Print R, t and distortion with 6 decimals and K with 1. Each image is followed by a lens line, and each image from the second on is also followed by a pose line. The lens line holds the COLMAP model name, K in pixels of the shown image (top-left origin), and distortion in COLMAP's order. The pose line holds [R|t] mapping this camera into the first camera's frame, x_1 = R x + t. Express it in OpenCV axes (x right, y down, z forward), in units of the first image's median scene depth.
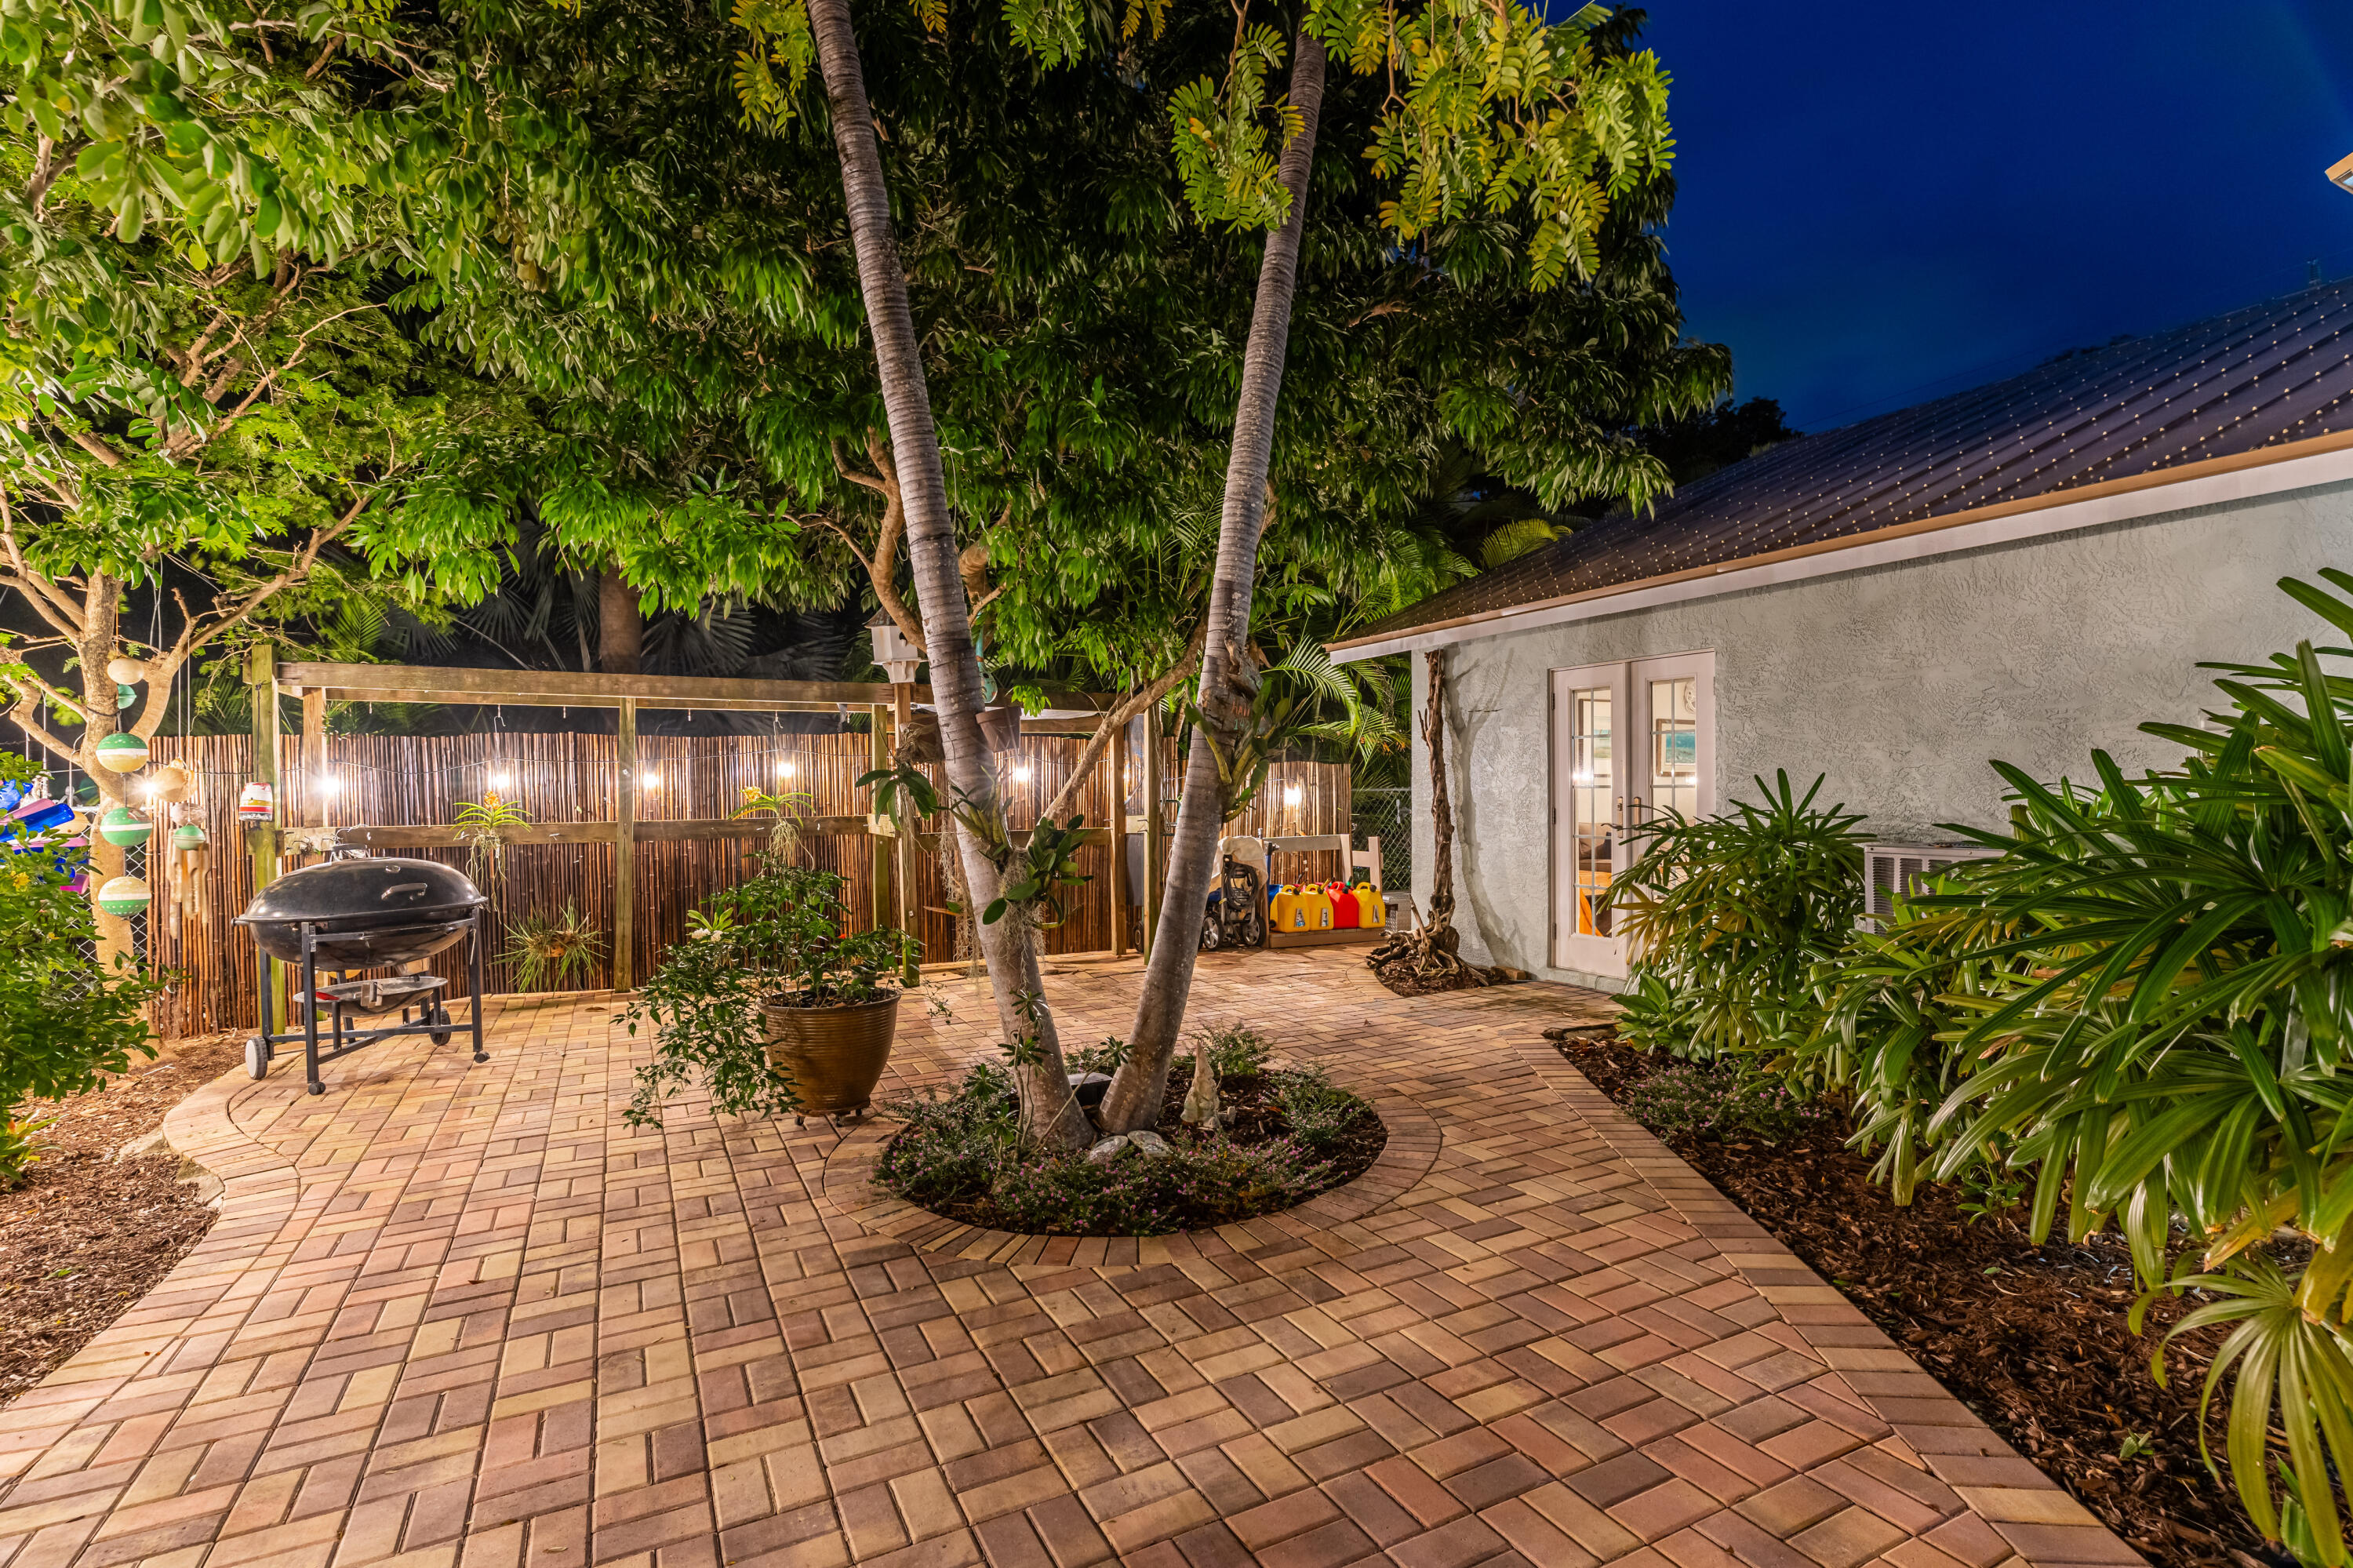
lens RADIAL K [[1114.3, 0, 1169.9], [0, 1114.3, 787.6], [0, 0, 1]] dist [-0.000444, 0.000823]
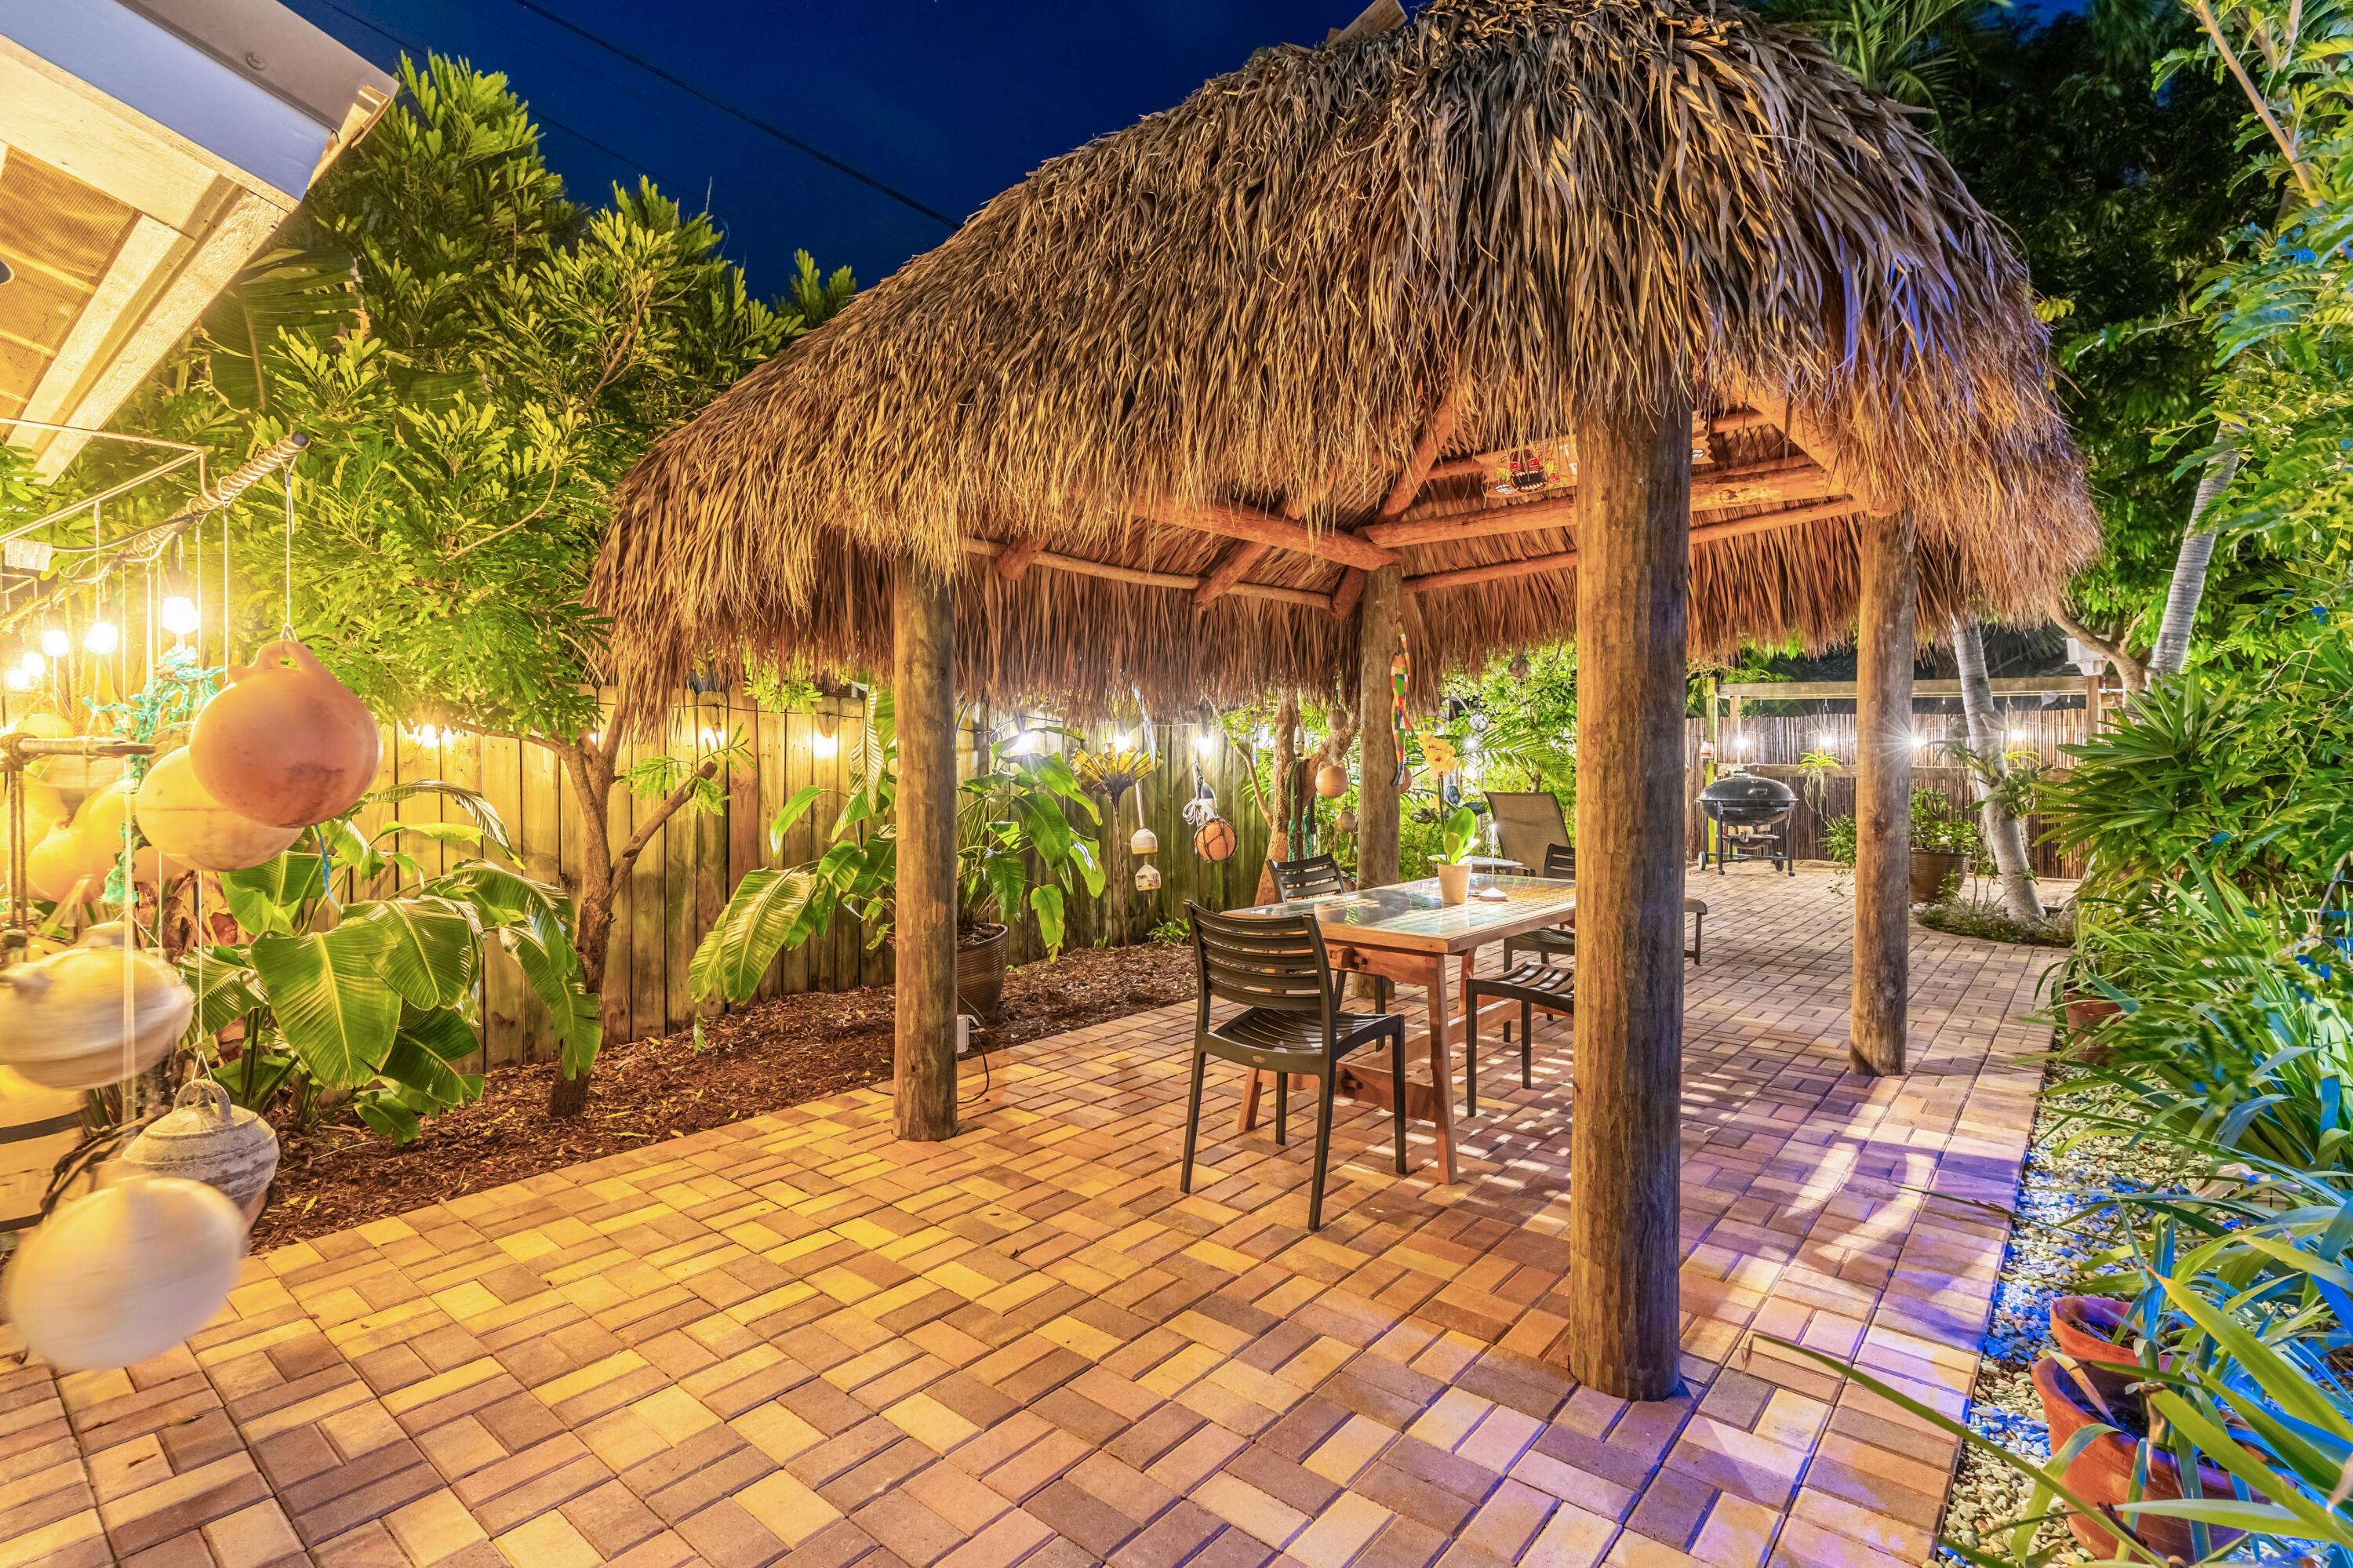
lens RADIAL K [[1114.3, 0, 1174.2], [0, 1114.3, 769.6], [0, 0, 1]] dist [-0.000444, 0.000823]
pose [[0.393463, 0.035465, -0.918656, 1.879580], [-0.009357, 0.999358, 0.034572, -0.035046], [0.919293, -0.005007, 0.393543, -1.987326]]
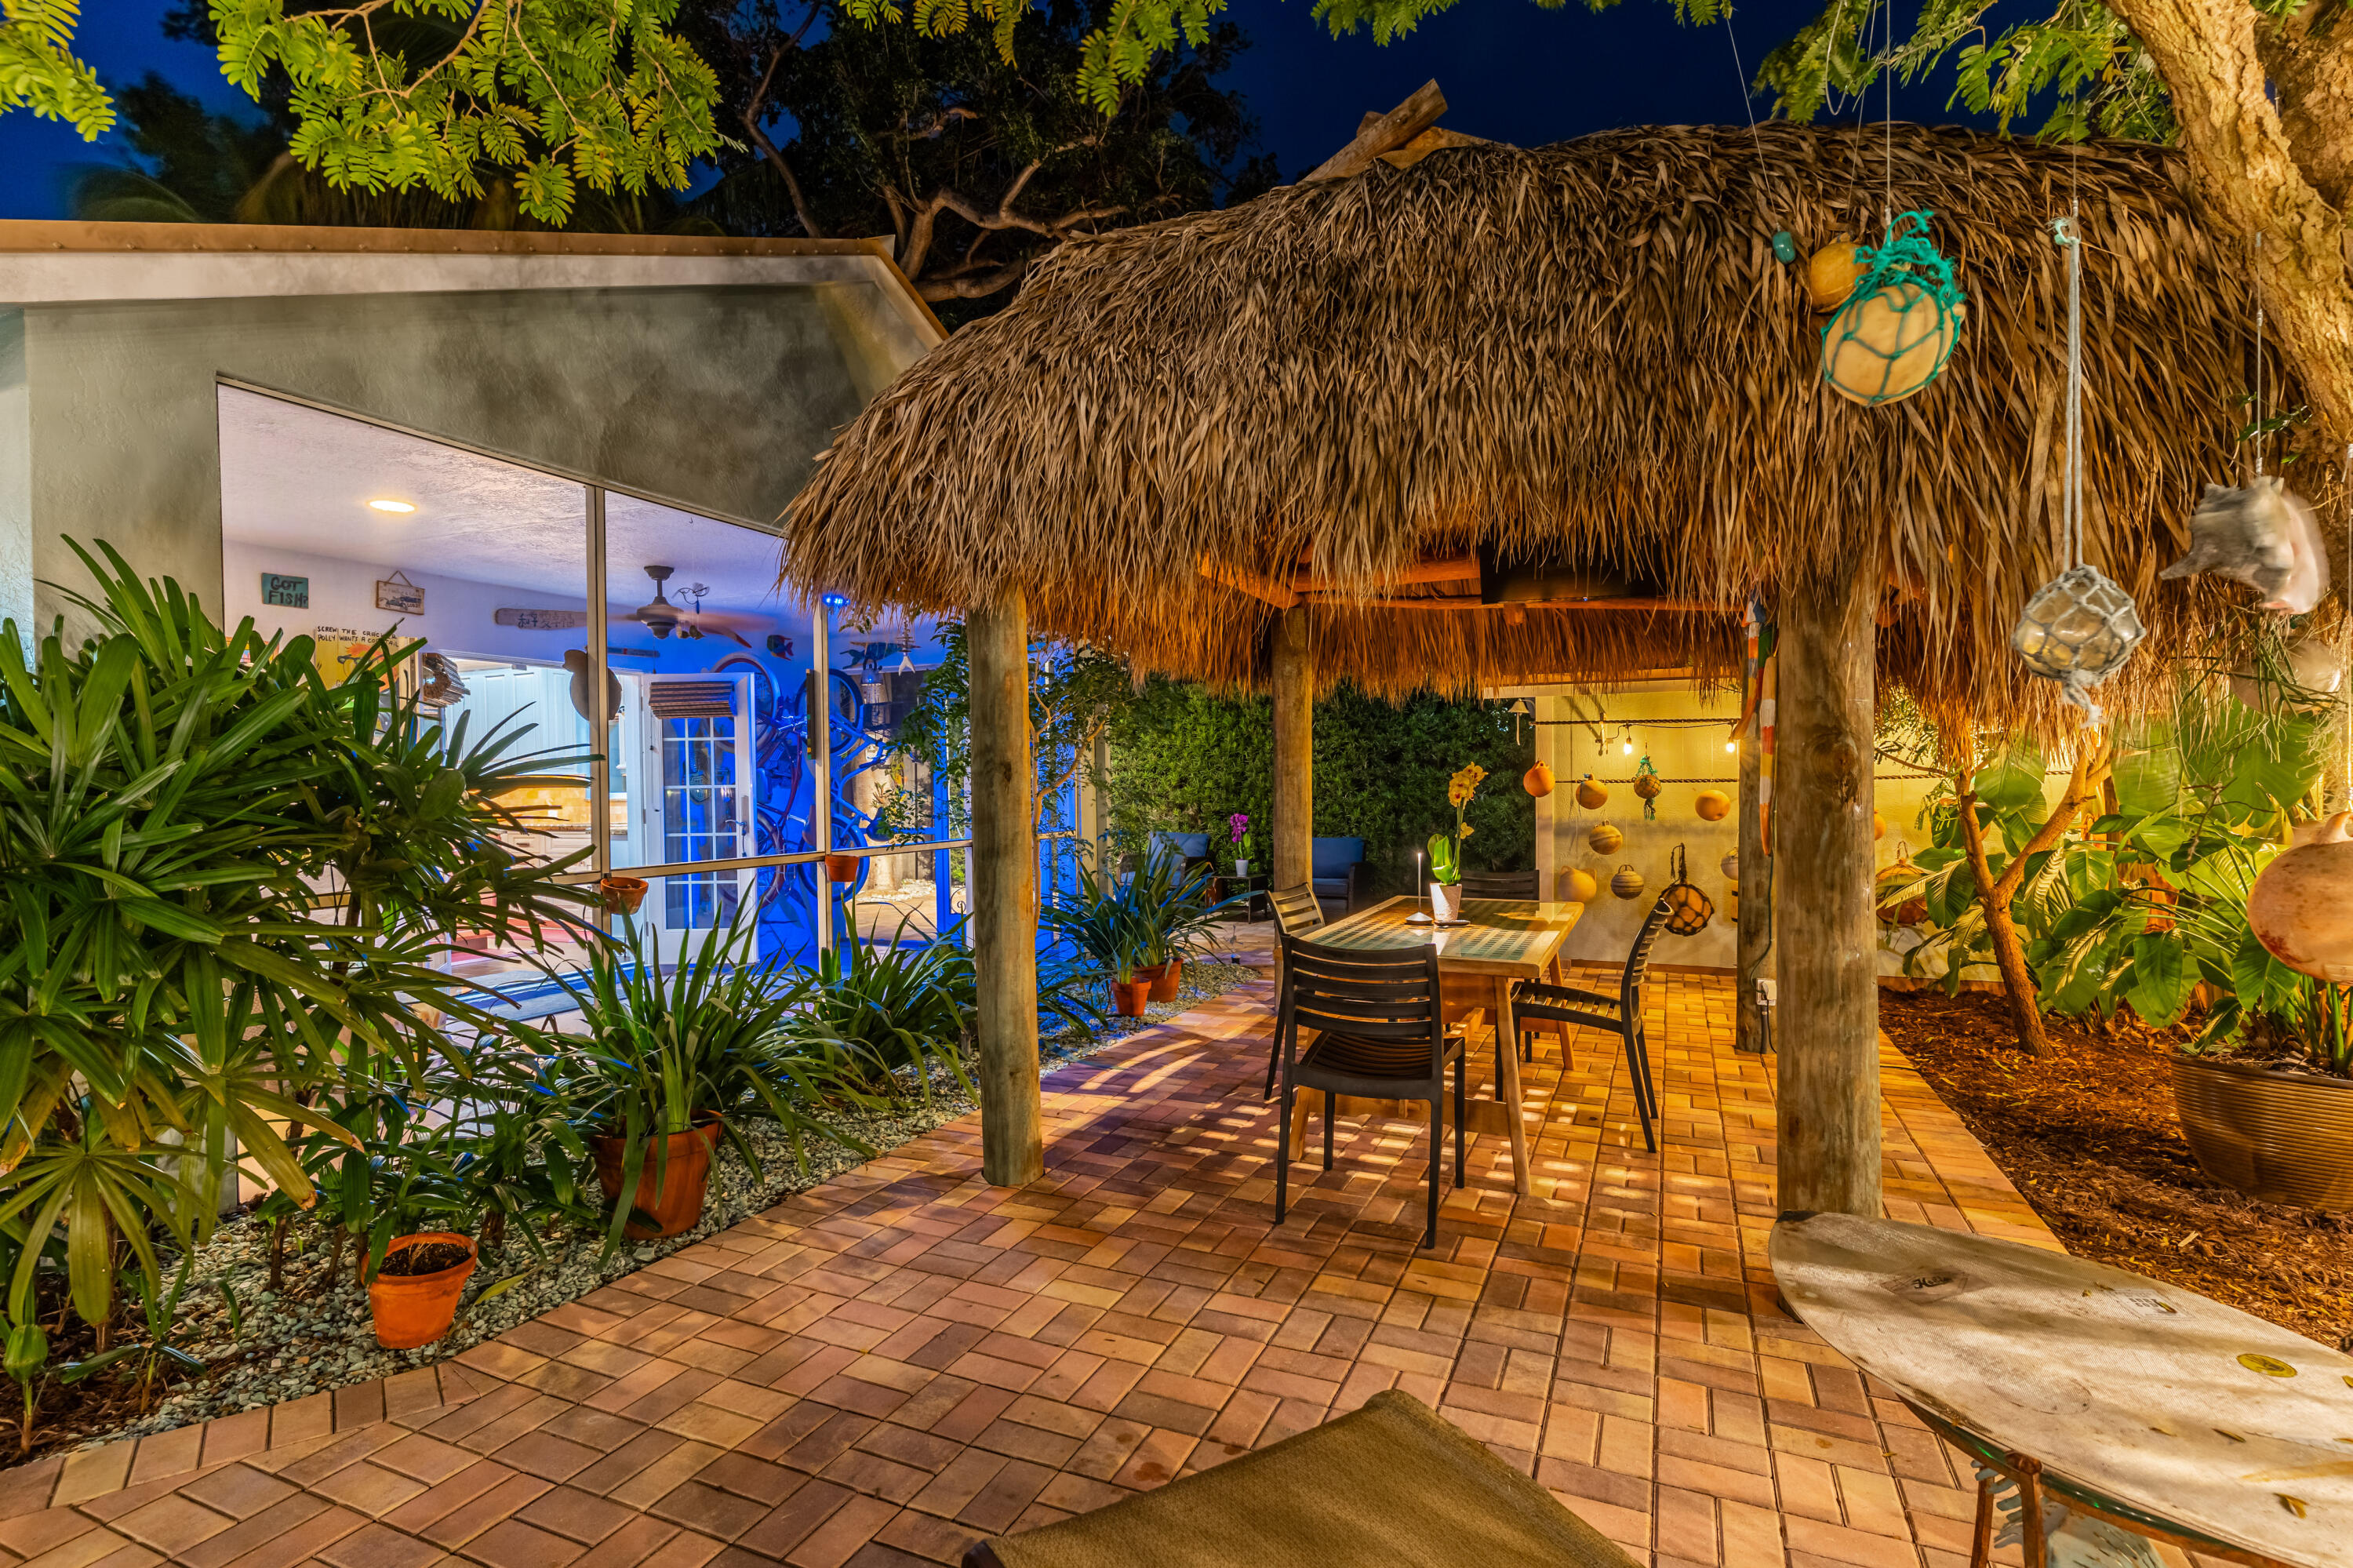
lens RADIAL K [[1114.3, 0, 1165.6], [0, 1114.3, 801.1], [0, 0, 1]] dist [-0.000444, 0.000823]
pose [[-0.634059, 0.006516, 0.773257, -0.425950], [0.018733, 0.999800, 0.006937, 0.017510], [-0.773057, 0.018884, -0.634055, 0.386966]]
